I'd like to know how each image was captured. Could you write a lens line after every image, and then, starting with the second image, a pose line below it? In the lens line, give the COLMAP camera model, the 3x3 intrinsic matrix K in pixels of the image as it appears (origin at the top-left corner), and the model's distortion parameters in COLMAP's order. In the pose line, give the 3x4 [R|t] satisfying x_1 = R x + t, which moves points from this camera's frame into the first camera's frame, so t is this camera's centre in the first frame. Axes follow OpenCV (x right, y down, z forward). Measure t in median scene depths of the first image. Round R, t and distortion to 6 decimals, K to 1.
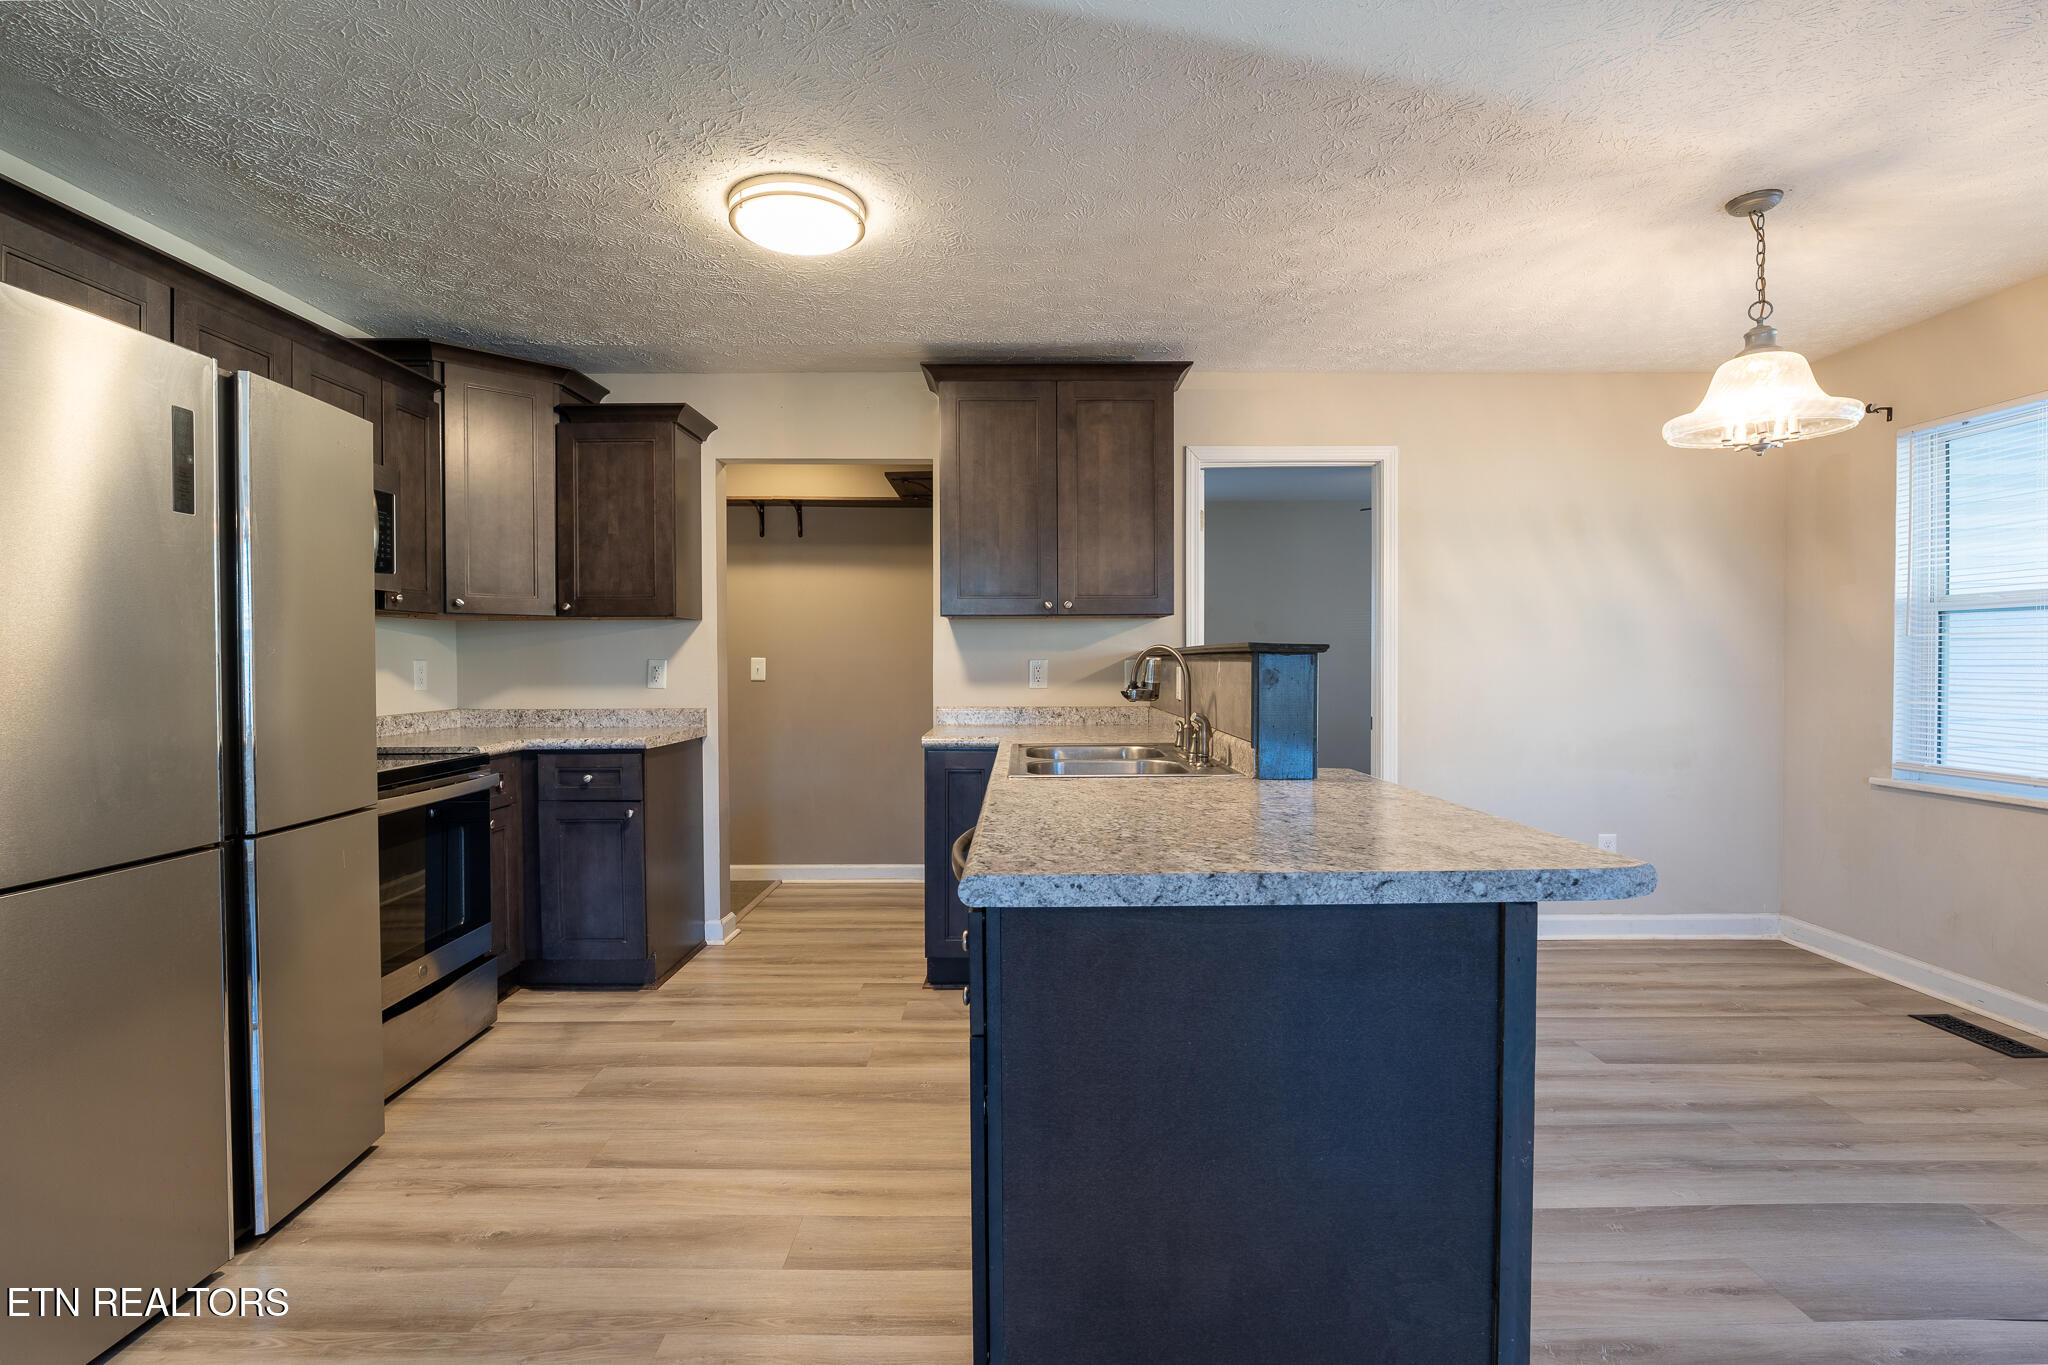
lens RADIAL K [[938.6, 0, 1022.9], [0, 938.6, 677.8], [0, 0, 1]] dist [-0.014508, 0.000090]
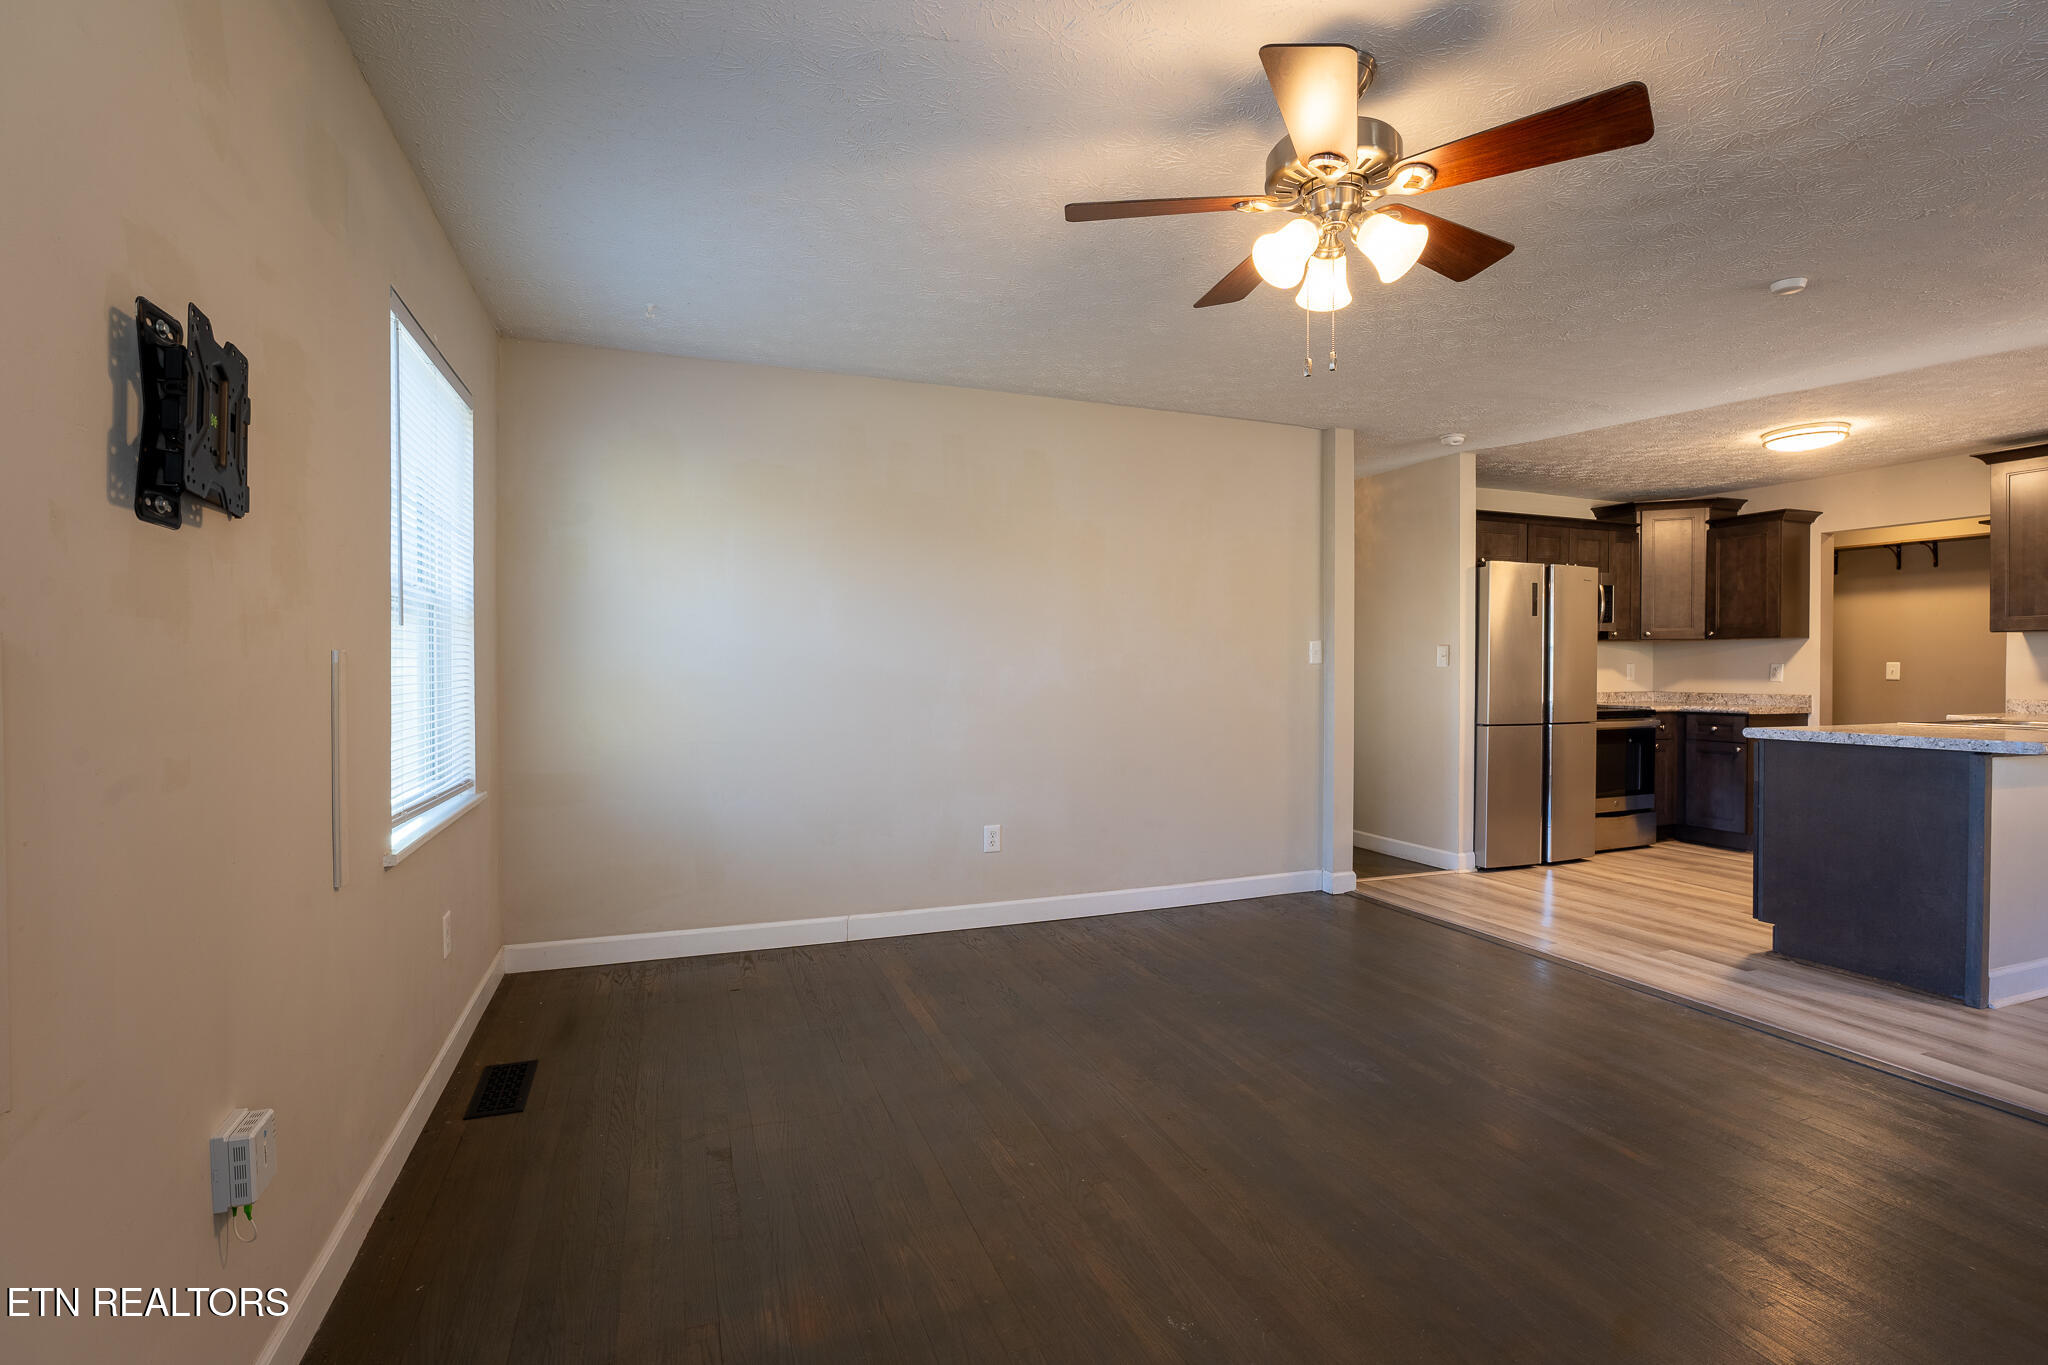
lens RADIAL K [[928.8, 0, 1023.0], [0, 928.8, 677.9], [0, 0, 1]] dist [-0.016853, 0.000937]
pose [[0.358214, 0.014385, -0.933529, 0.668569], [-0.018965, 0.999787, 0.008129, 0.018259], [0.933447, 0.014792, 0.358410, -0.830367]]
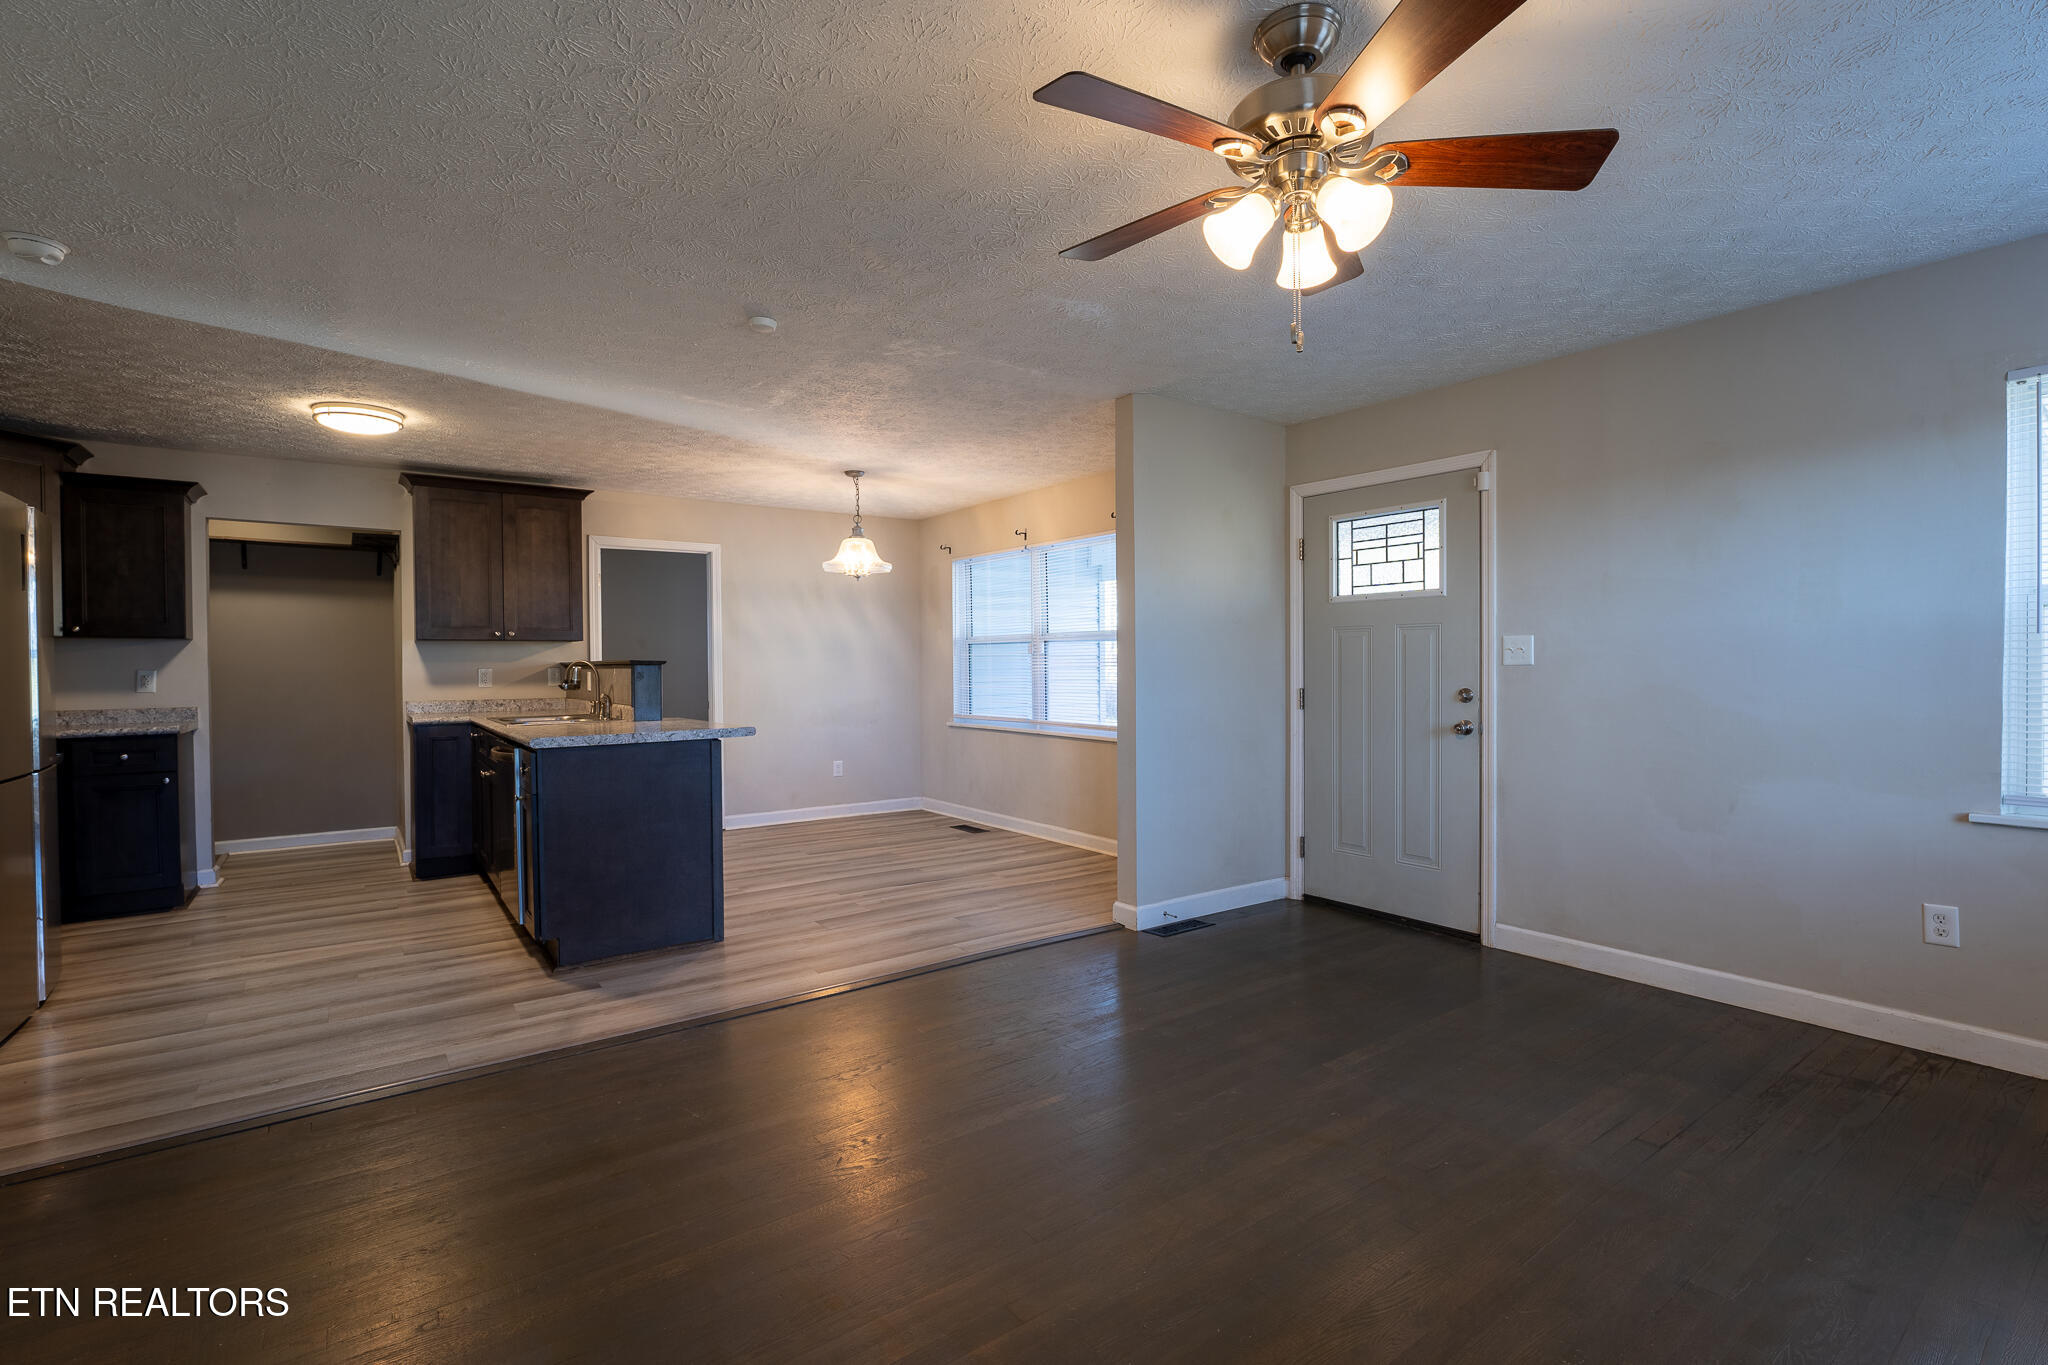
lens RADIAL K [[928.8, 0, 1023.0], [0, 928.8, 677.9], [0, 0, 1]] dist [-0.016853, 0.000937]
pose [[0.806999, -0.011137, 0.590448, -0.179262], [0.016034, 0.999867, -0.003056, 0.015632], [-0.590336, 0.011934, 0.807070, -0.781524]]
